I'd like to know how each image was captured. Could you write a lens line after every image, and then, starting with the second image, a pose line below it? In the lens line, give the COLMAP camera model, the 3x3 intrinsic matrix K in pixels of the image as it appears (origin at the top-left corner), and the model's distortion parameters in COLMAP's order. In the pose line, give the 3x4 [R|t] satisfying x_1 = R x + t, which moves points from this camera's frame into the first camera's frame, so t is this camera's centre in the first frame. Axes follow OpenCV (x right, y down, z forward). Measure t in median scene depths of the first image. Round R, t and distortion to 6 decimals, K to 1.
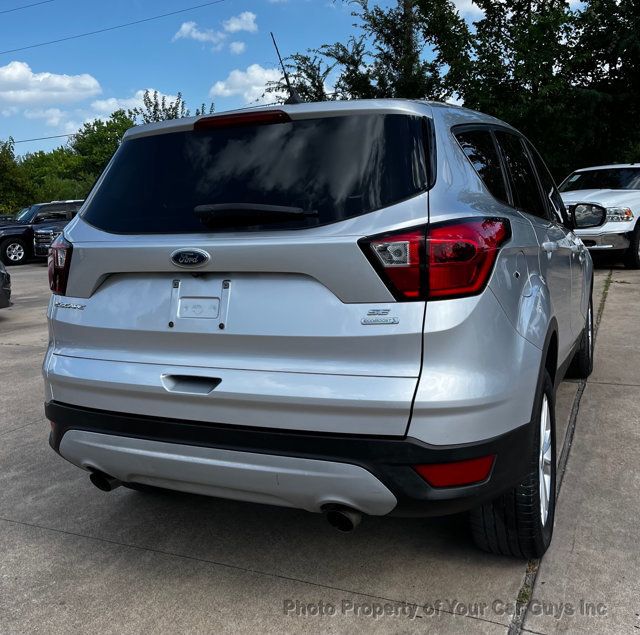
lens RADIAL K [[728.9, 0, 321.2], [0, 728.9, 314.0], [0, 0, 1]] dist [0.023050, 0.000000]
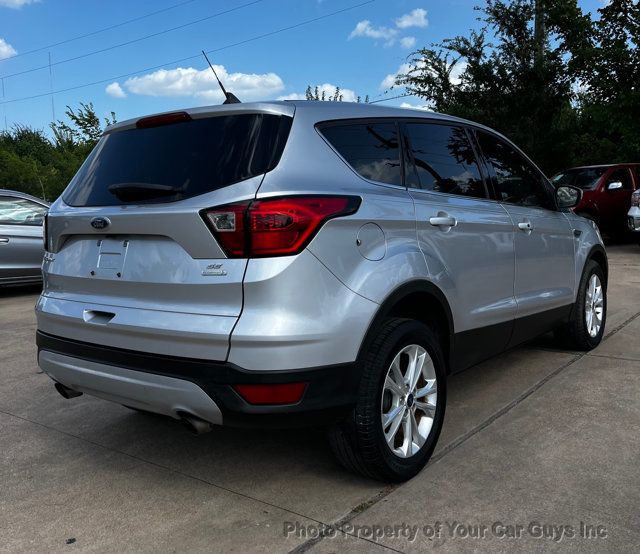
lens RADIAL K [[688.1, 0, 322.1], [0, 688.1, 277.3], [0, 0, 1]] dist [0.021515, 0.000000]
pose [[0.970822, 0.030177, -0.237895, 0.437768], [-0.035012, 0.999257, -0.016124, 0.023957], [0.237232, 0.023983, 0.971157, -0.118111]]
